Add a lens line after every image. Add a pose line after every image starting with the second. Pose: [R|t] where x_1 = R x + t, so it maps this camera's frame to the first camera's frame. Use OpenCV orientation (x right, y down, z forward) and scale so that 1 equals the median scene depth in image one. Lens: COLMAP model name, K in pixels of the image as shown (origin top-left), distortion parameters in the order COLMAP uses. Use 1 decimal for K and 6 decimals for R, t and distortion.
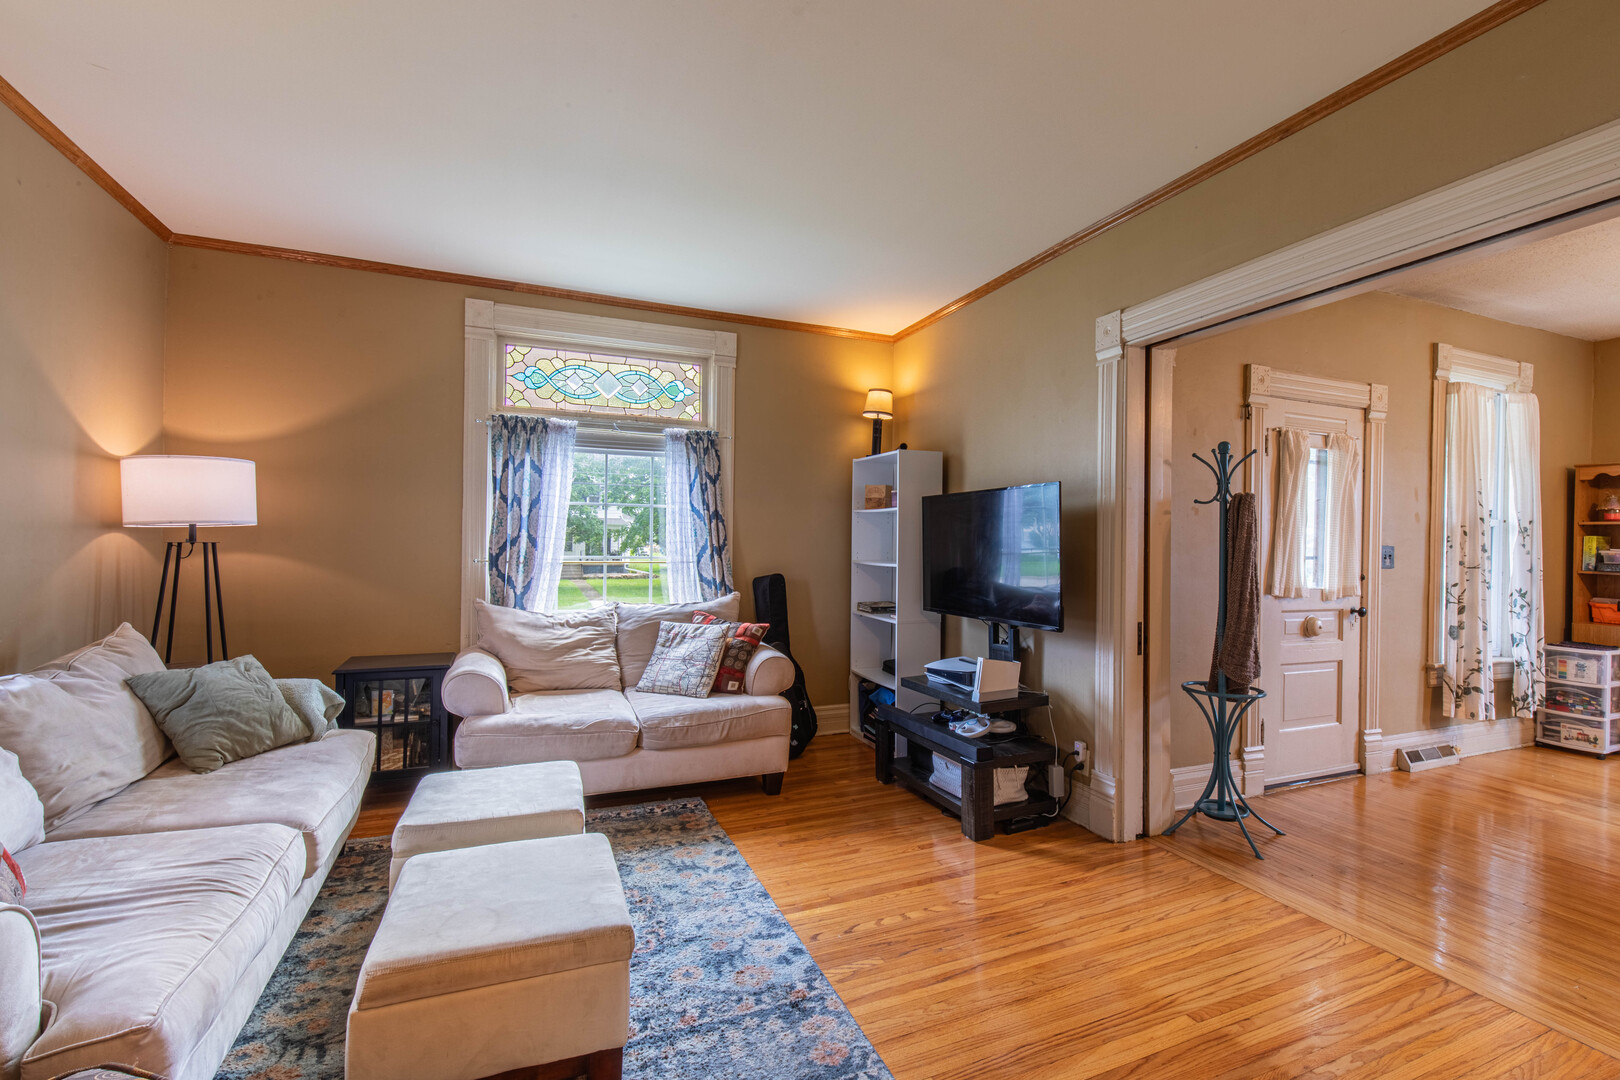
lens RADIAL K [[729.1, 0, 823.6], [0, 729.1, 543.1], [0, 0, 1]] dist [0.006194, 0.000794]
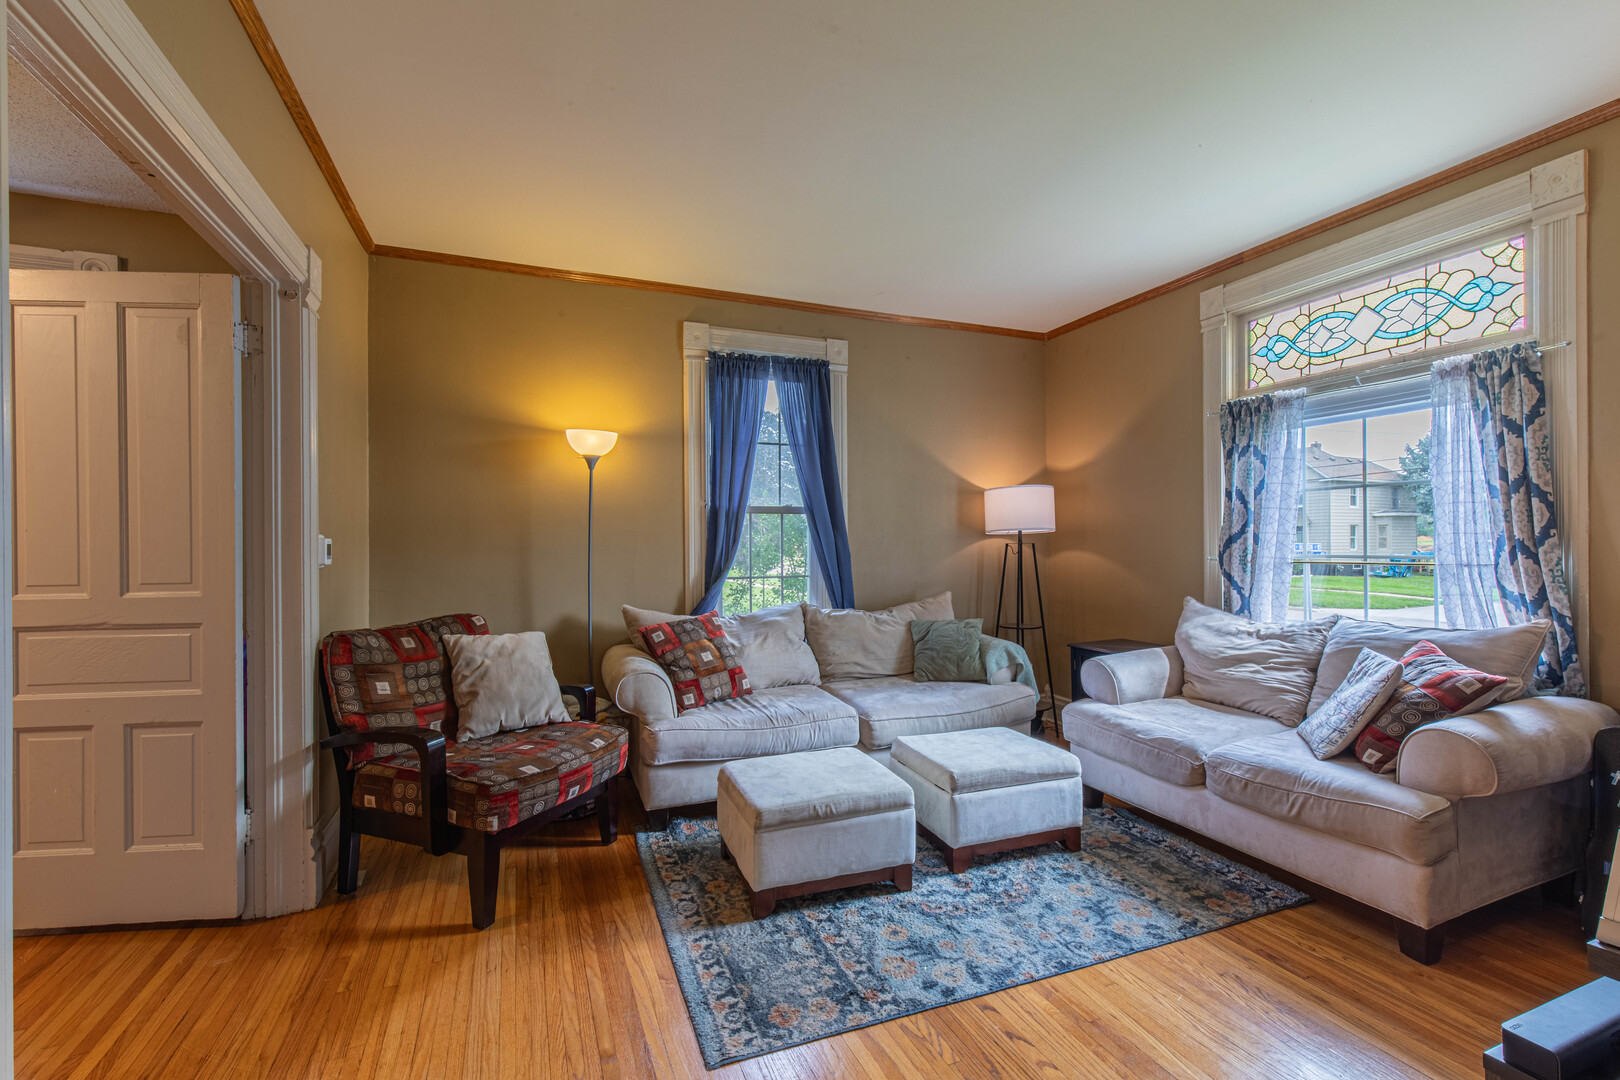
lens RADIAL K [[729.1, 0, 823.6], [0, 729.1, 543.1], [0, 0, 1]] dist [0.006194, 0.000794]
pose [[-0.017046, -0.012030, -0.999782, 0.521404], [0.011603, 0.999858, -0.012229, 0.009669], [0.999787, -0.011808, -0.016904, 0.520674]]
